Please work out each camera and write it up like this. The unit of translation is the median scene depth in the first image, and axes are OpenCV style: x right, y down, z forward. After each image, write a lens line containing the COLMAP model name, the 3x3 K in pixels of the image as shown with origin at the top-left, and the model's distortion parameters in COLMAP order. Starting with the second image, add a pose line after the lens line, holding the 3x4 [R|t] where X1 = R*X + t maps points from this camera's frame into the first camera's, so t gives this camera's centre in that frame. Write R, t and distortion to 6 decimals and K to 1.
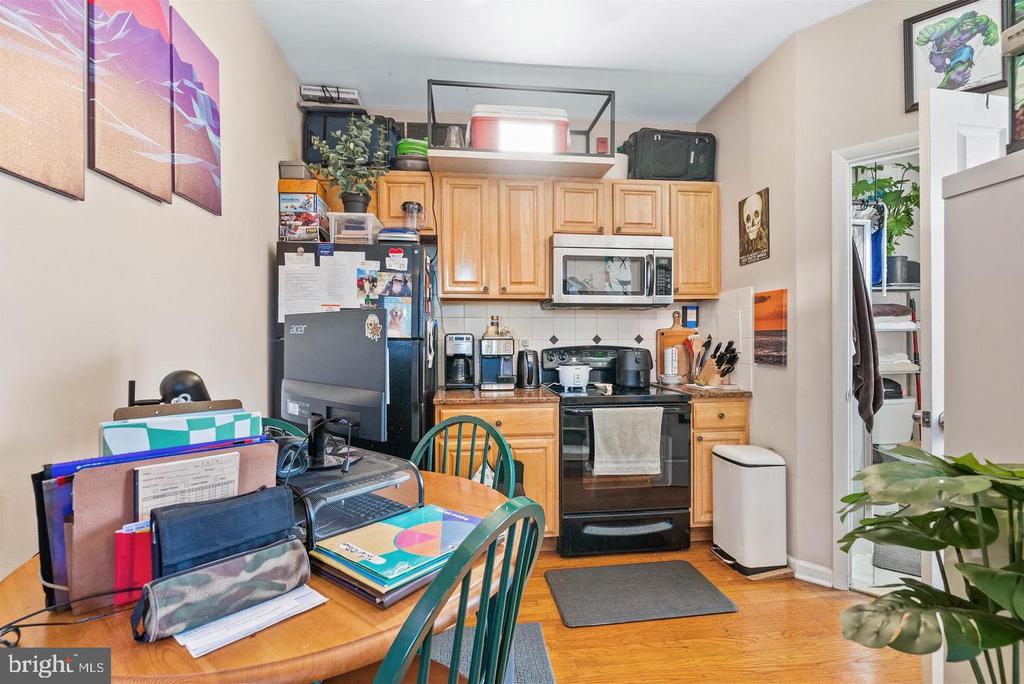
lens RADIAL K [[464.4, 0, 517.3], [0, 464.4, 340.0], [0, 0, 1]] dist [-0.010058, 0.000195]
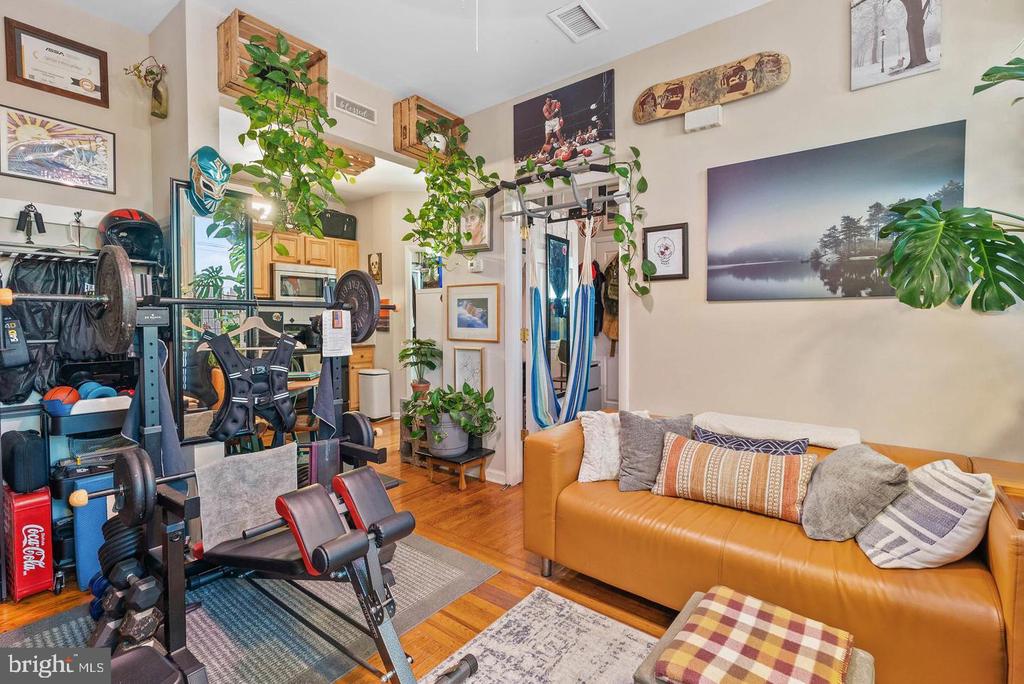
lens RADIAL K [[464.4, 0, 515.7], [0, 464.4, 337.2], [0, 0, 1]] dist [-0.010058, 0.000195]
pose [[0.699345, -0.024702, 0.714357, -0.575809], [0.002351, 0.999477, 0.032259, 0.008114], [-0.714780, -0.020880, 0.699037, -0.974564]]
